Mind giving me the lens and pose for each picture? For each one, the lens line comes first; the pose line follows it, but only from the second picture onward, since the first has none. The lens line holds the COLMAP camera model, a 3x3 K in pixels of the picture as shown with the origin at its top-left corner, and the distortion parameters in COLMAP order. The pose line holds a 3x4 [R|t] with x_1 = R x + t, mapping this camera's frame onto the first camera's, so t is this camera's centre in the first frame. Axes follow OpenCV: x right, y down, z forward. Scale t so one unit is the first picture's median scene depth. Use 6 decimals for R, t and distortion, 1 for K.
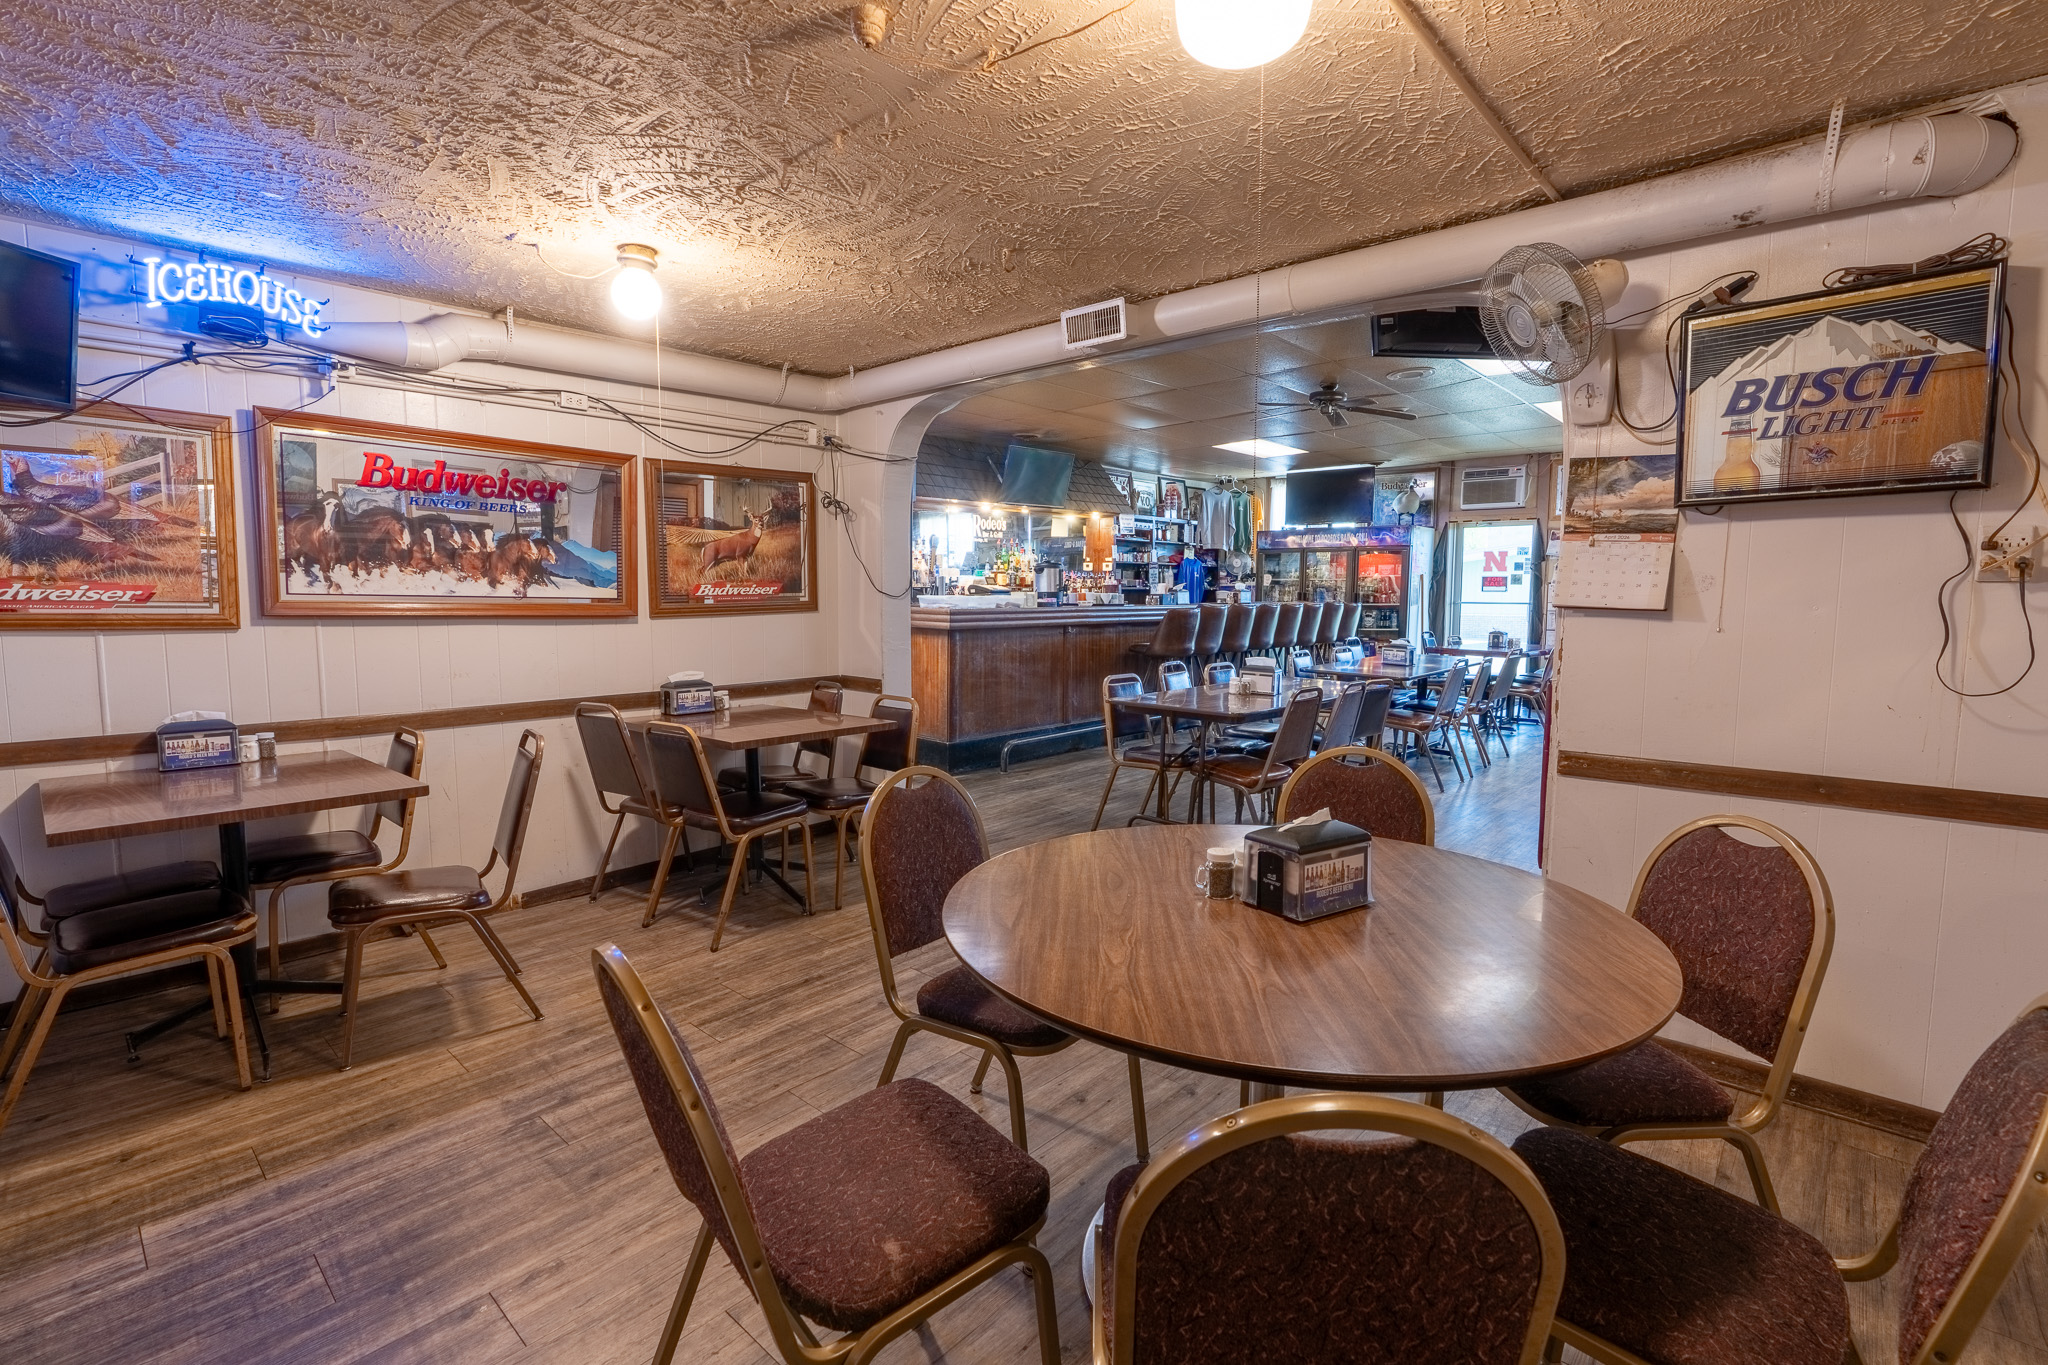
lens RADIAL K [[925.8, 0, 1016.9], [0, 925.8, 676.8], [0, 0, 1]] dist [-0.010484, 0.002541]
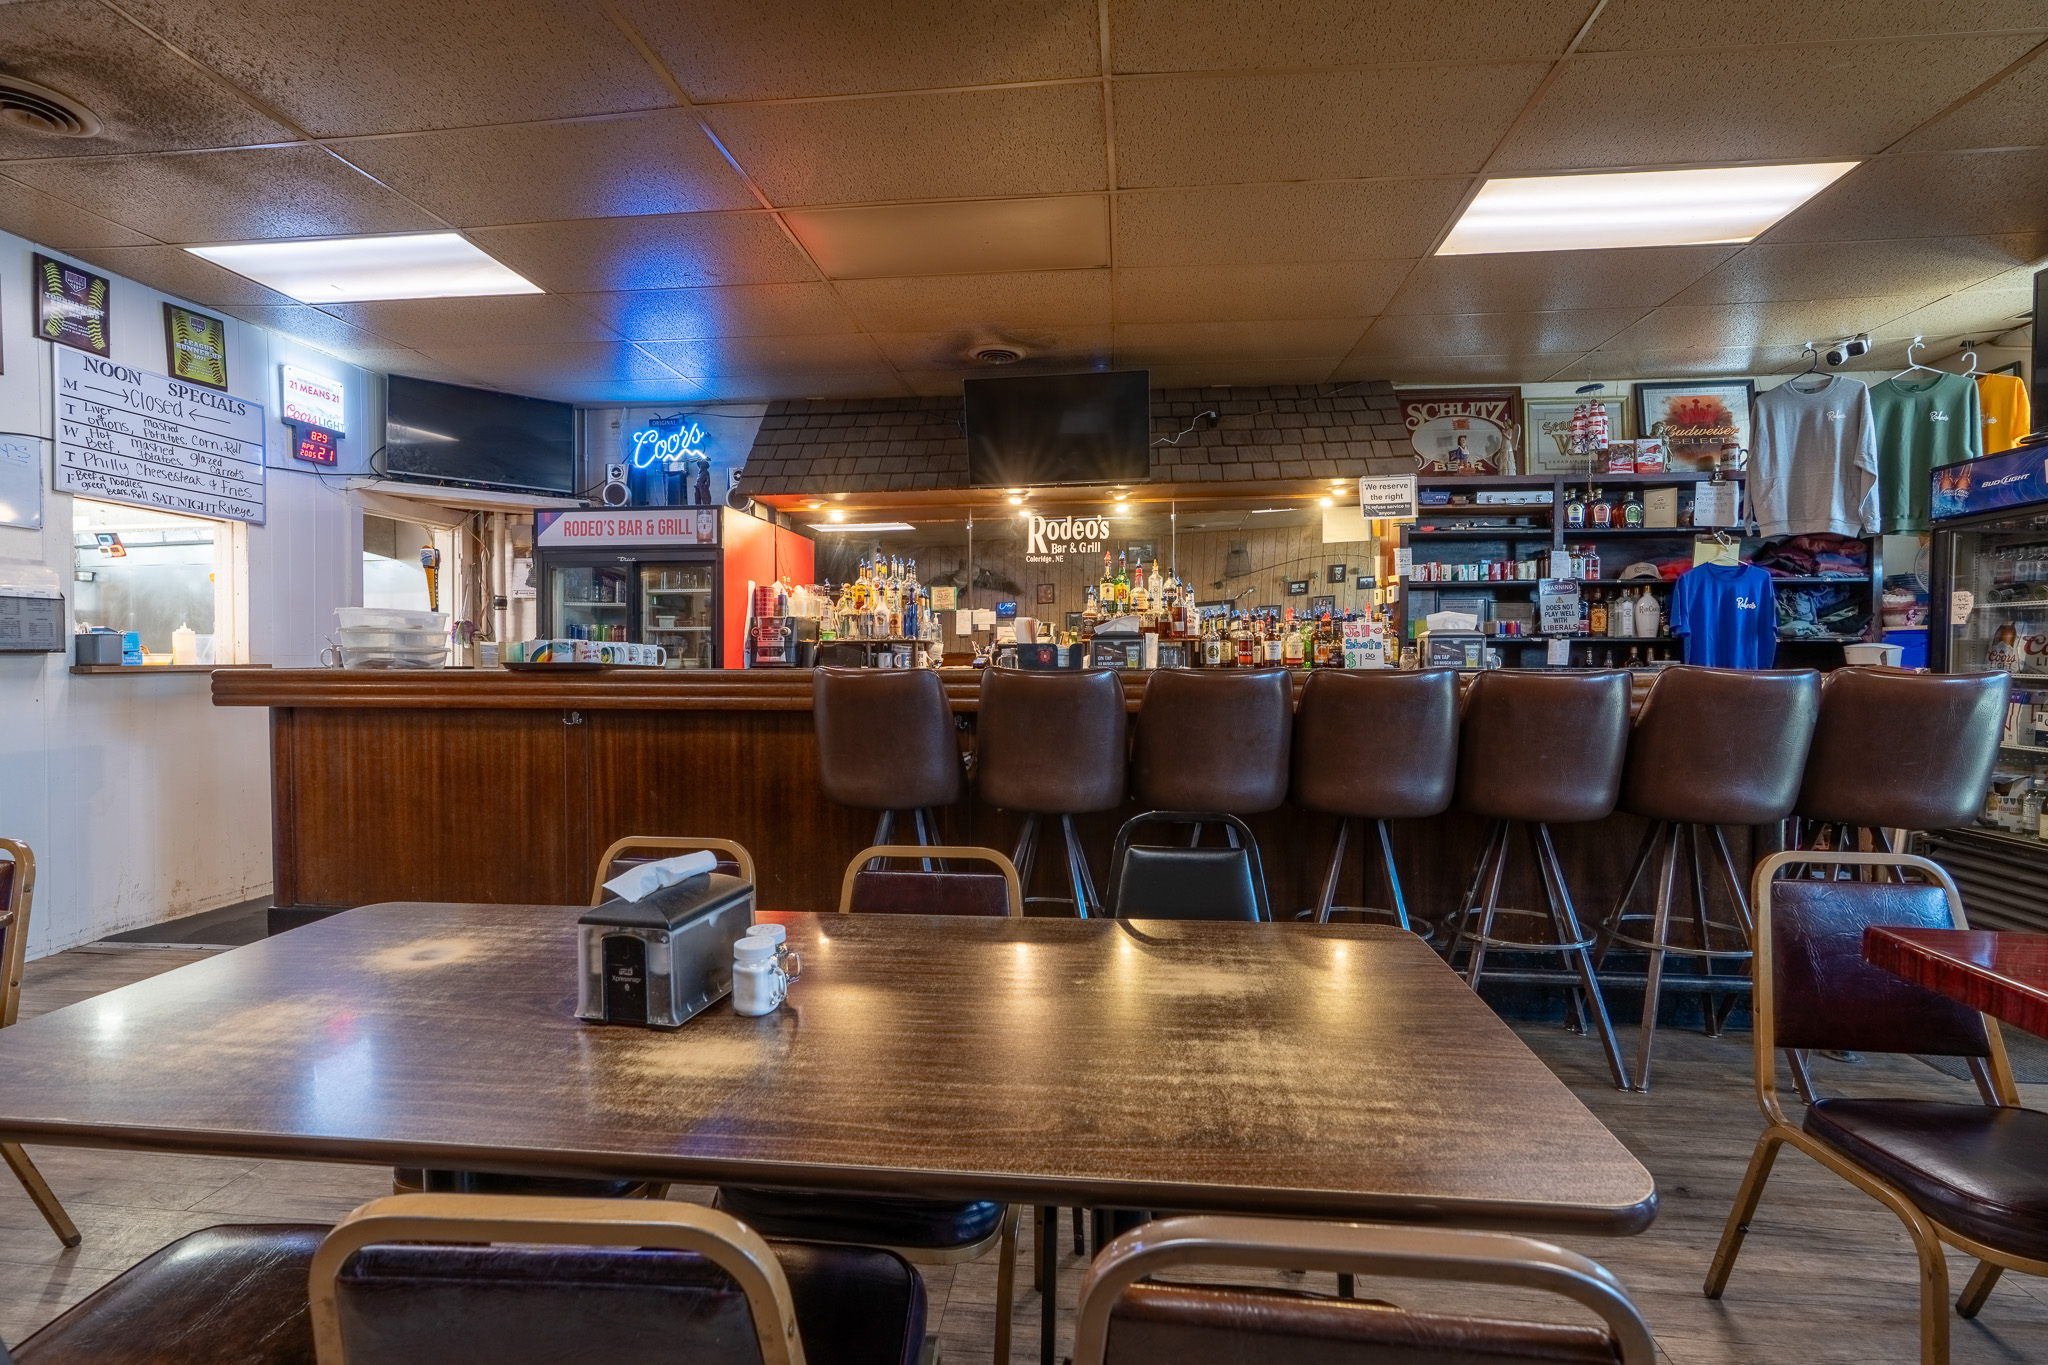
lens RADIAL K [[925.8, 0, 1022.5], [0, 925.8, 675.0], [0, 0, 1]] dist [-0.010484, 0.002541]
pose [[0.590839, 0.008441, -0.806746, 0.962357], [-0.073481, 0.996352, -0.043391, -0.117658], [0.803437, 0.084917, 0.589304, 1.528872]]
